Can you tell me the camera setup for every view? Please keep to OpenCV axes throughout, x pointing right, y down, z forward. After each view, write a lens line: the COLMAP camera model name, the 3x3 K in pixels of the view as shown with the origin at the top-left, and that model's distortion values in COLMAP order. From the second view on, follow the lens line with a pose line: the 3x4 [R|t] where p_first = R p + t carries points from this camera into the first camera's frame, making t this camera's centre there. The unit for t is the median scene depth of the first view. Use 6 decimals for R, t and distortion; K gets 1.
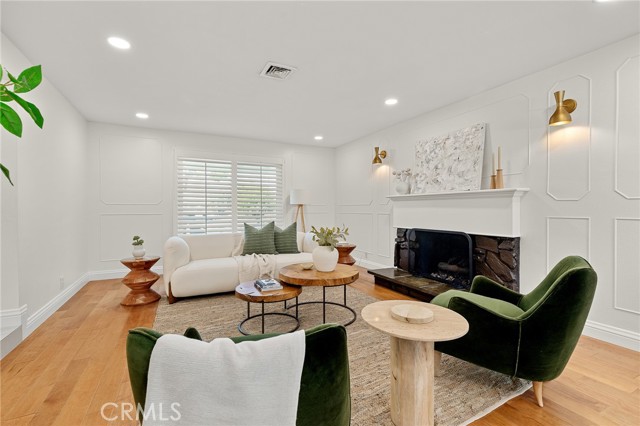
lens RADIAL K [[287.0, 0, 315.9], [0, 287.0, 211.3], [0, 0, 1]] dist [0.008644, -0.001464]
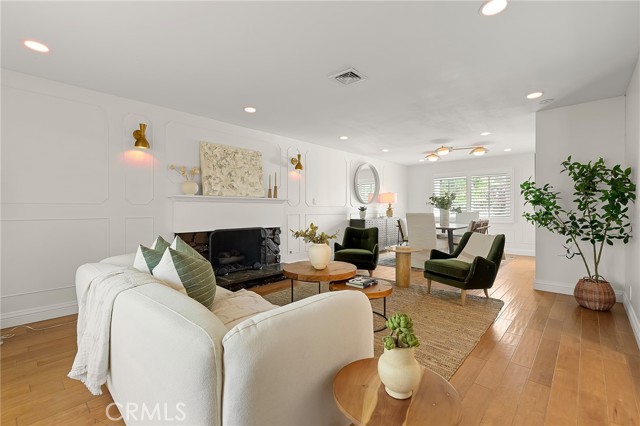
lens RADIAL K [[287.0, 0, 318.3], [0, 287.0, 211.0], [0, 0, 1]] dist [0.008644, -0.001464]
pose [[-0.362932, 0.001375, 0.931814, -0.793358], [0.014801, 0.999881, 0.004289, -0.006795], [-0.931698, 0.015349, -0.362910, 1.124128]]
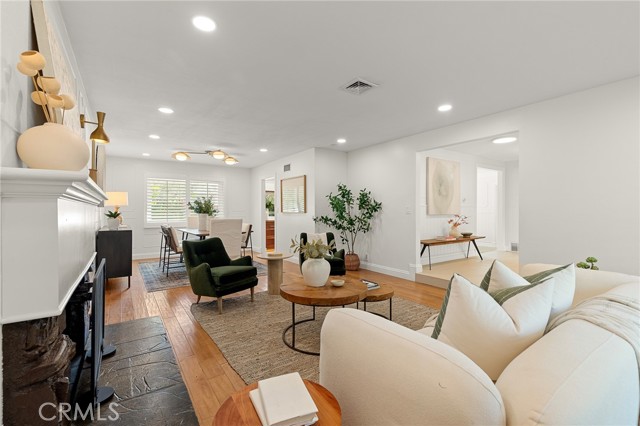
lens RADIAL K [[287.0, 0, 318.4], [0, 287.0, 210.5], [0, 0, 1]] dist [0.008644, -0.001464]
pose [[-0.988275, 0.006736, -0.152534, 0.131722], [0.005205, 0.999932, 0.010431, -0.032645], [0.152594, 0.009514, -0.988243, 1.526746]]
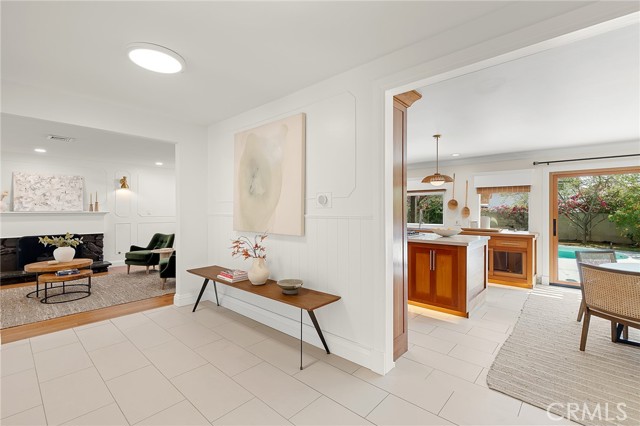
lens RADIAL K [[287.0, 0, 316.7], [0, 287.0, 213.1], [0, 0, 1]] dist [0.008644, -0.001464]
pose [[-0.372430, -0.002369, 0.928057, -1.597324], [0.013449, 0.999878, 0.007949, -0.048140], [-0.927963, 0.015442, -0.372352, 0.235516]]
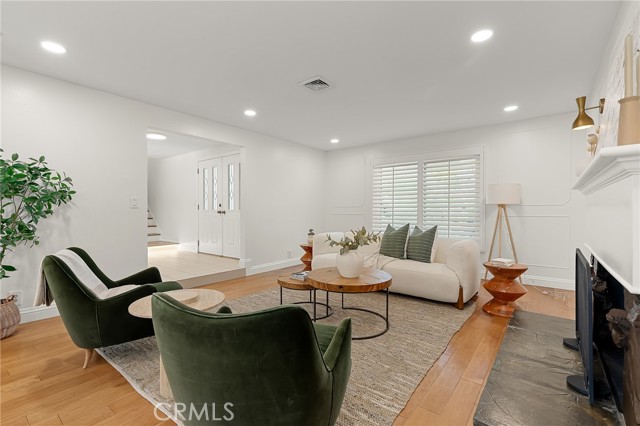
lens RADIAL K [[287.0, 0, 322.6], [0, 287.0, 213.1], [0, 0, 1]] dist [0.008644, -0.001464]
pose [[0.443111, 0.007043, -0.896439, 0.650731], [-0.012995, 0.999915, 0.001432, 0.005094], [0.896373, 0.011015, 0.443164, 0.413761]]
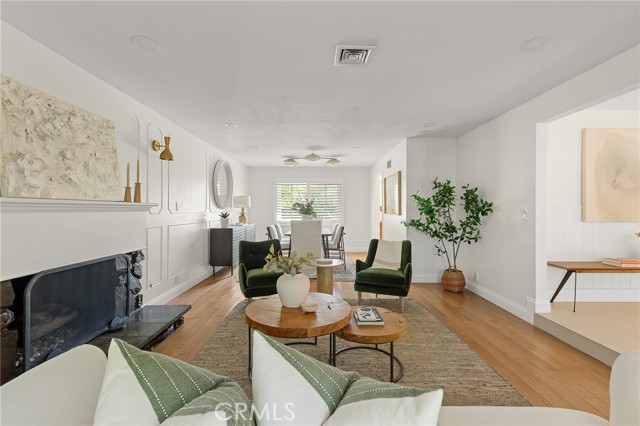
lens RADIAL K [[287.0, 0, 319.6], [0, 287.0, 208.6], [0, 0, 1]] dist [0.008644, -0.001464]
pose [[-0.902245, 0.005295, 0.431191, -0.294670], [0.008858, 0.999941, 0.006255, -0.046747], [-0.431133, 0.009463, -0.902239, 1.338926]]
